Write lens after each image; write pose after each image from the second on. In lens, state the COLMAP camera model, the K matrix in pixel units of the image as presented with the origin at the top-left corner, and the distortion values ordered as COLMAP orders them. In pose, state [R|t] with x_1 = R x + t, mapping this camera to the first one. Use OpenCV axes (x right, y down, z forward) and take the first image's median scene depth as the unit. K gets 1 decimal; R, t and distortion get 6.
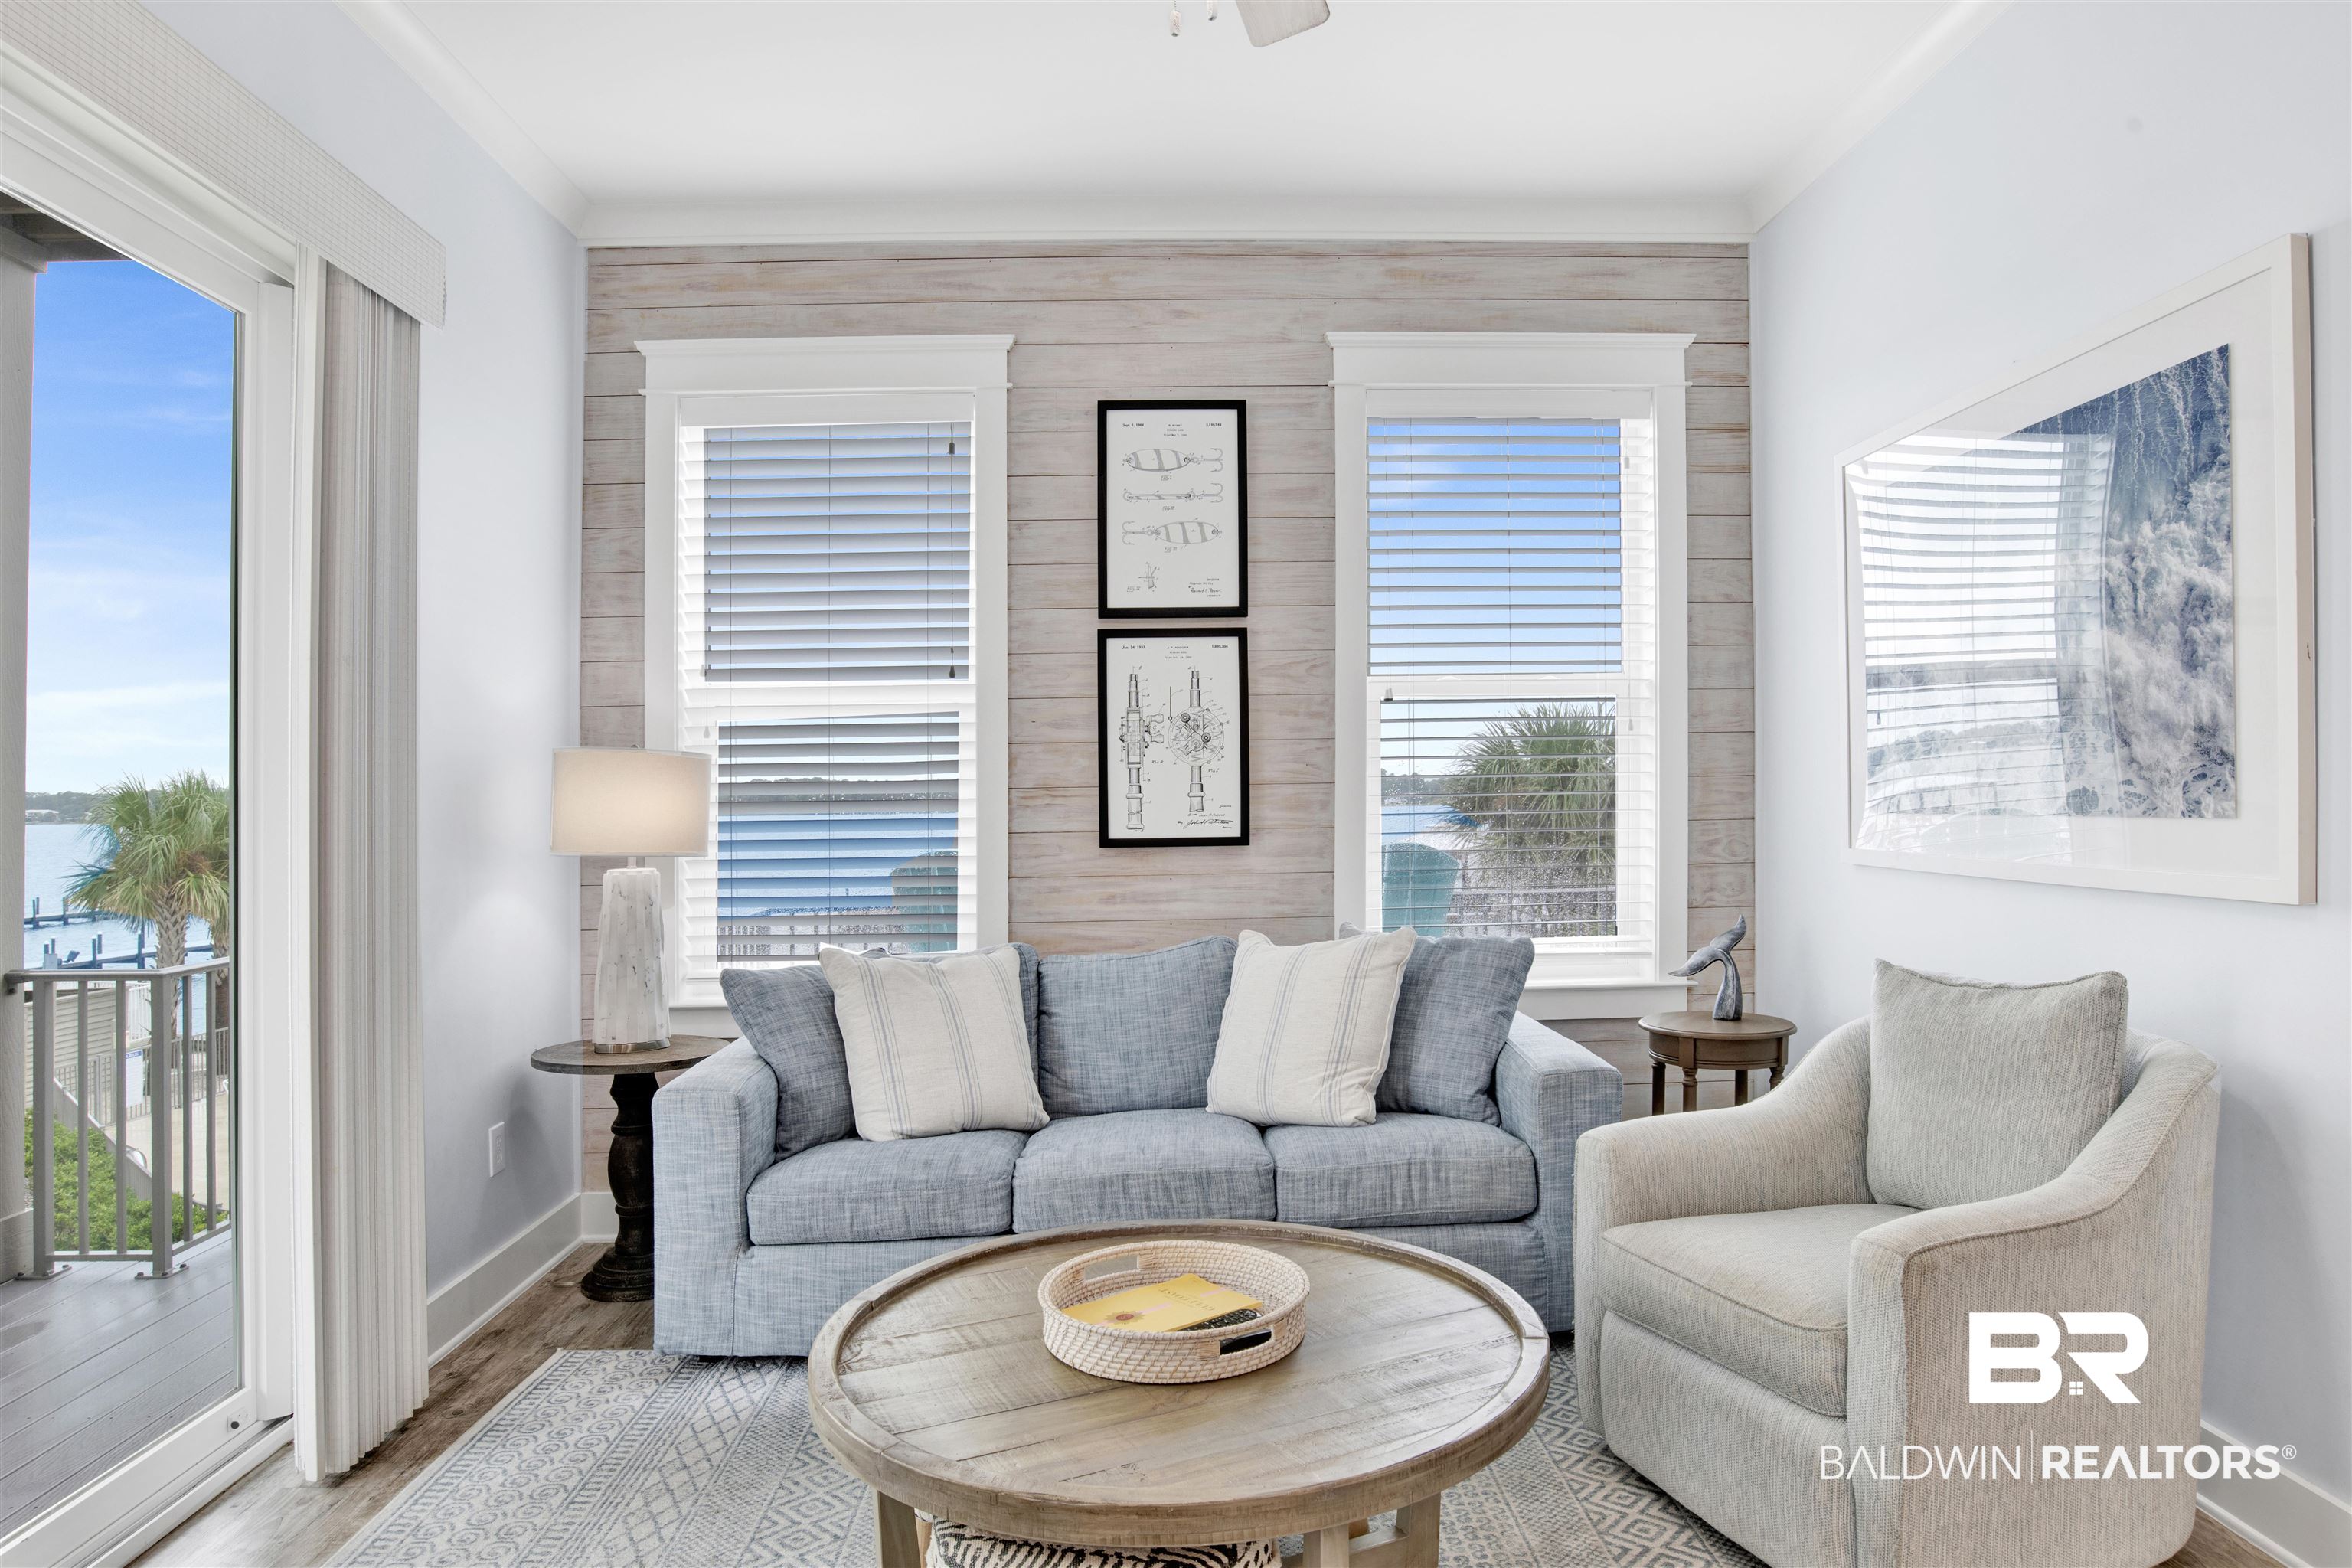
lens RADIAL K [[1397.9, 0, 1176.0], [0, 1397.9, 784.0], [0, 0, 1]] dist [-0.055694, 0.001157]
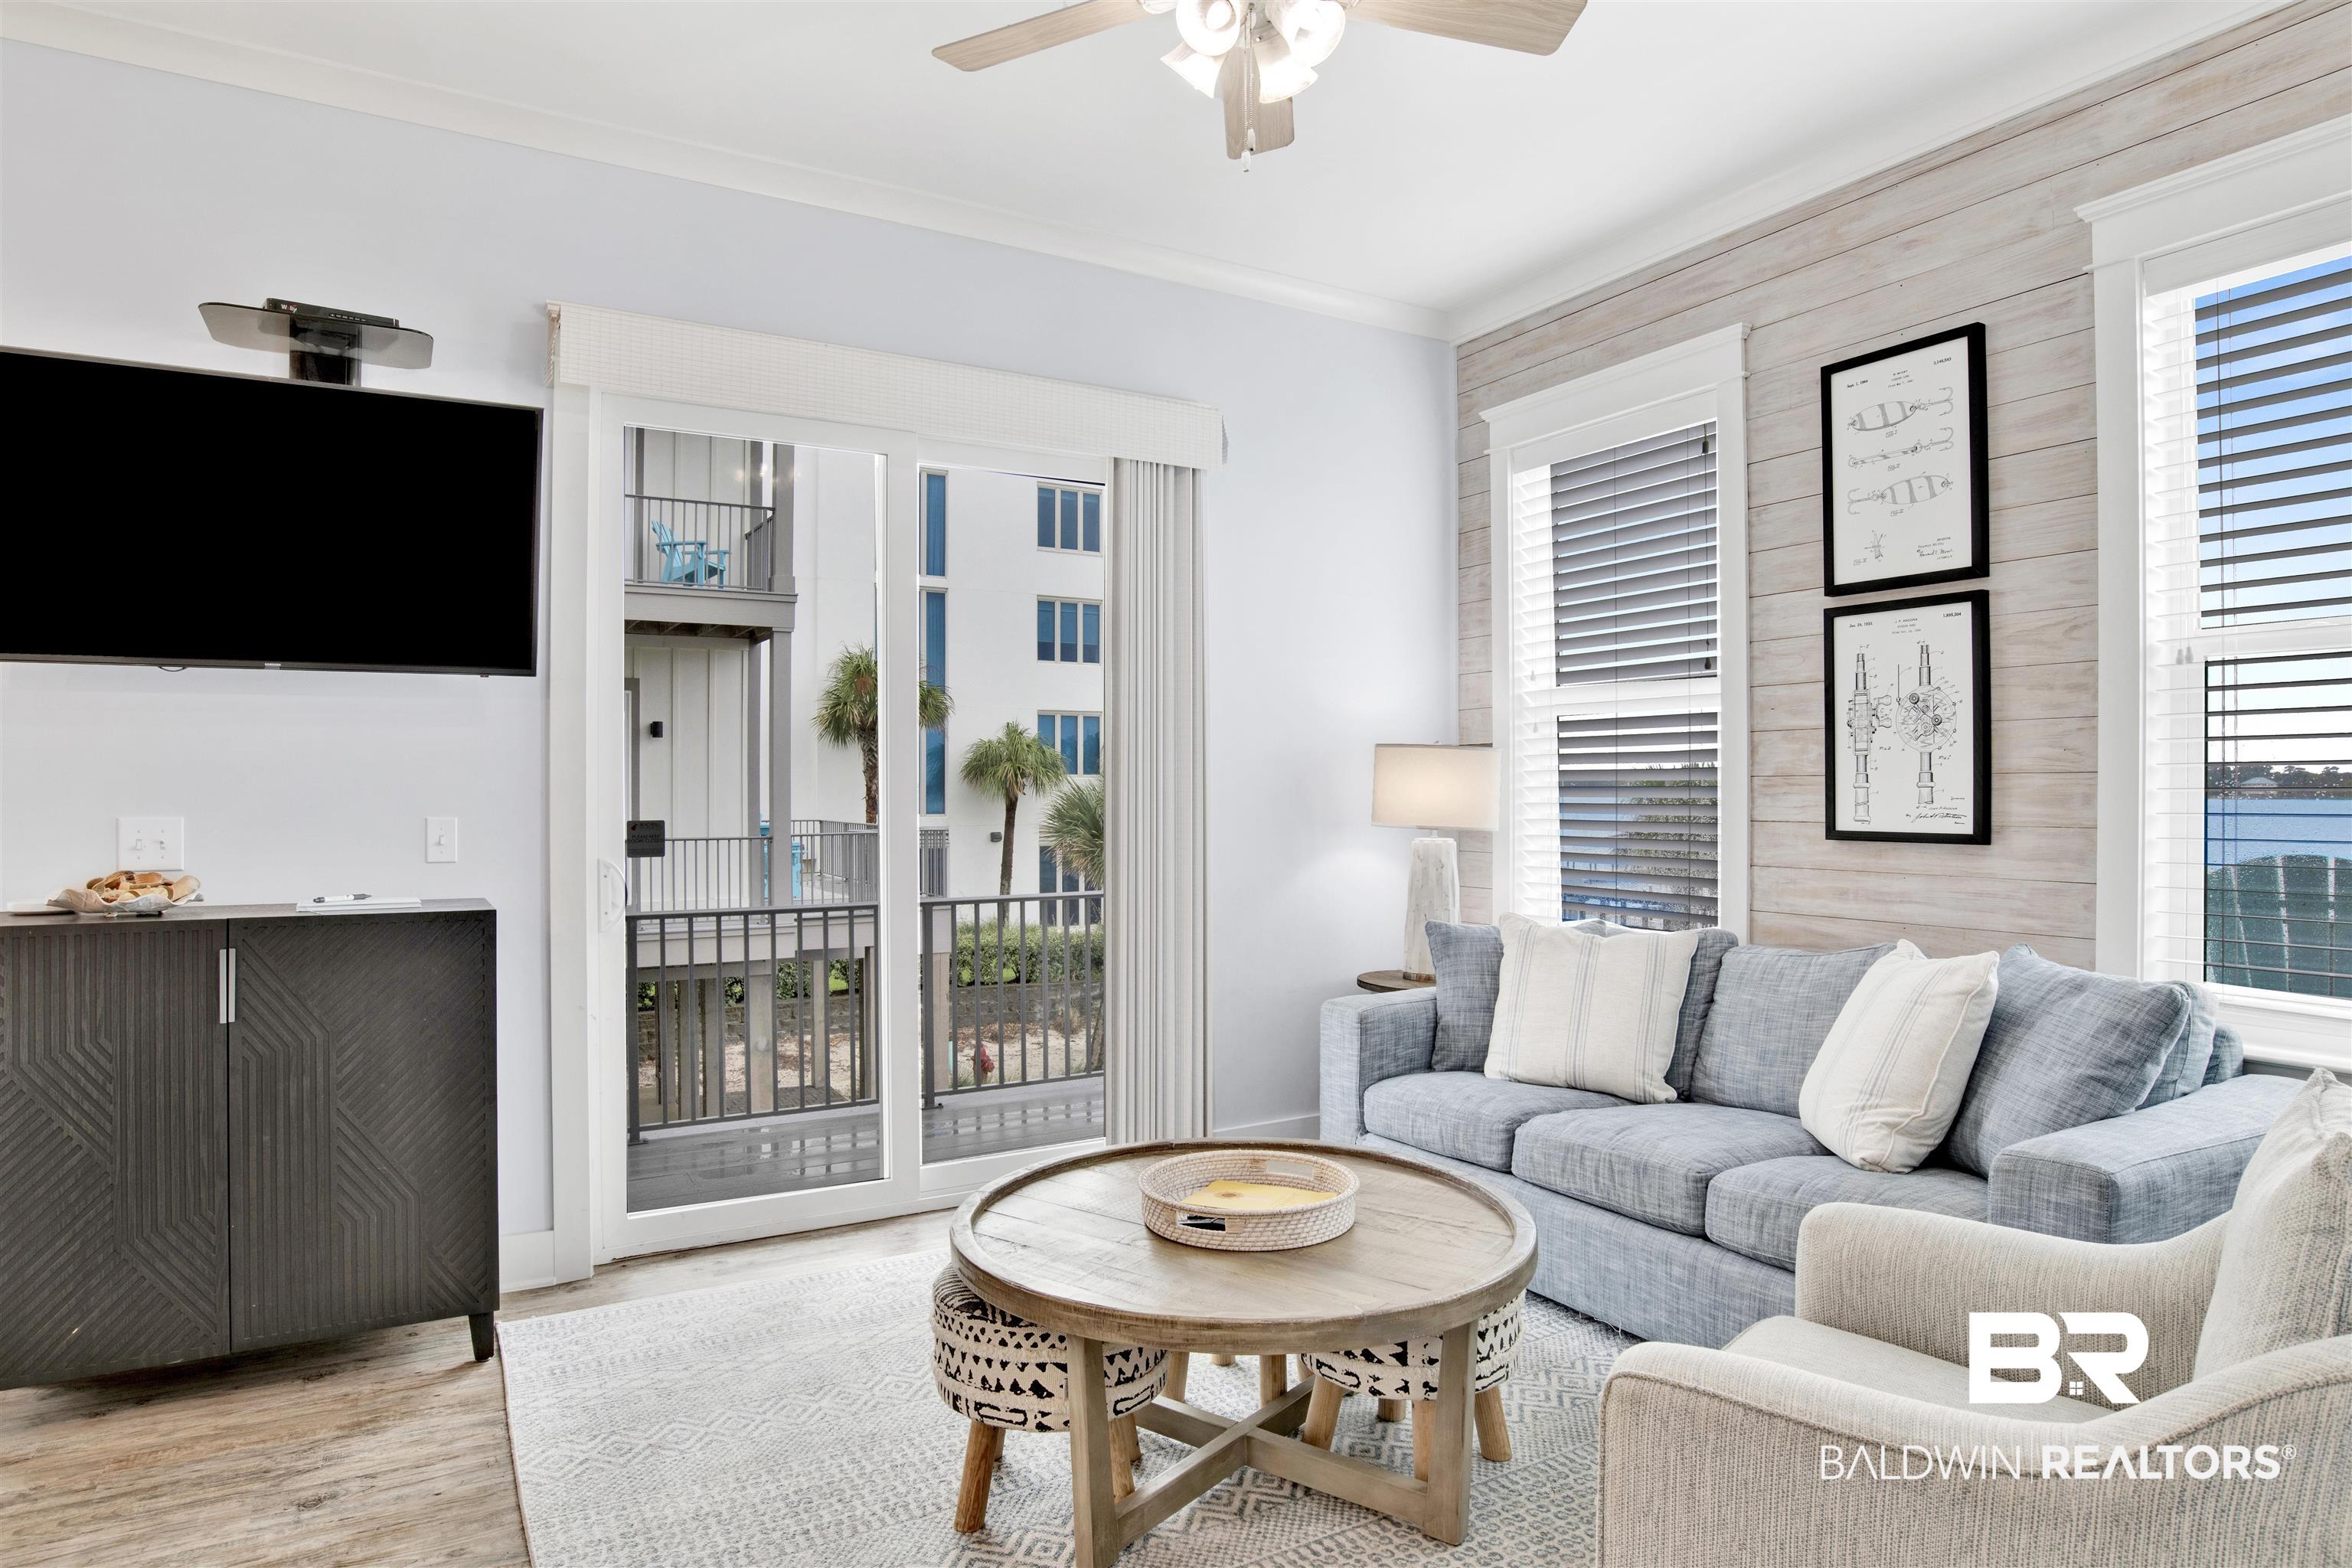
lens RADIAL K [[1322.1, 0, 1176.0], [0, 1322.1, 784.0], [0, 0, 1]] dist [-0.068214, 0.027514]
pose [[0.481874, 0.011790, -0.876161, 0.505196], [0.006319, 0.999837, 0.016930, -0.009873], [0.876218, -0.013694, 0.481720, 0.187668]]
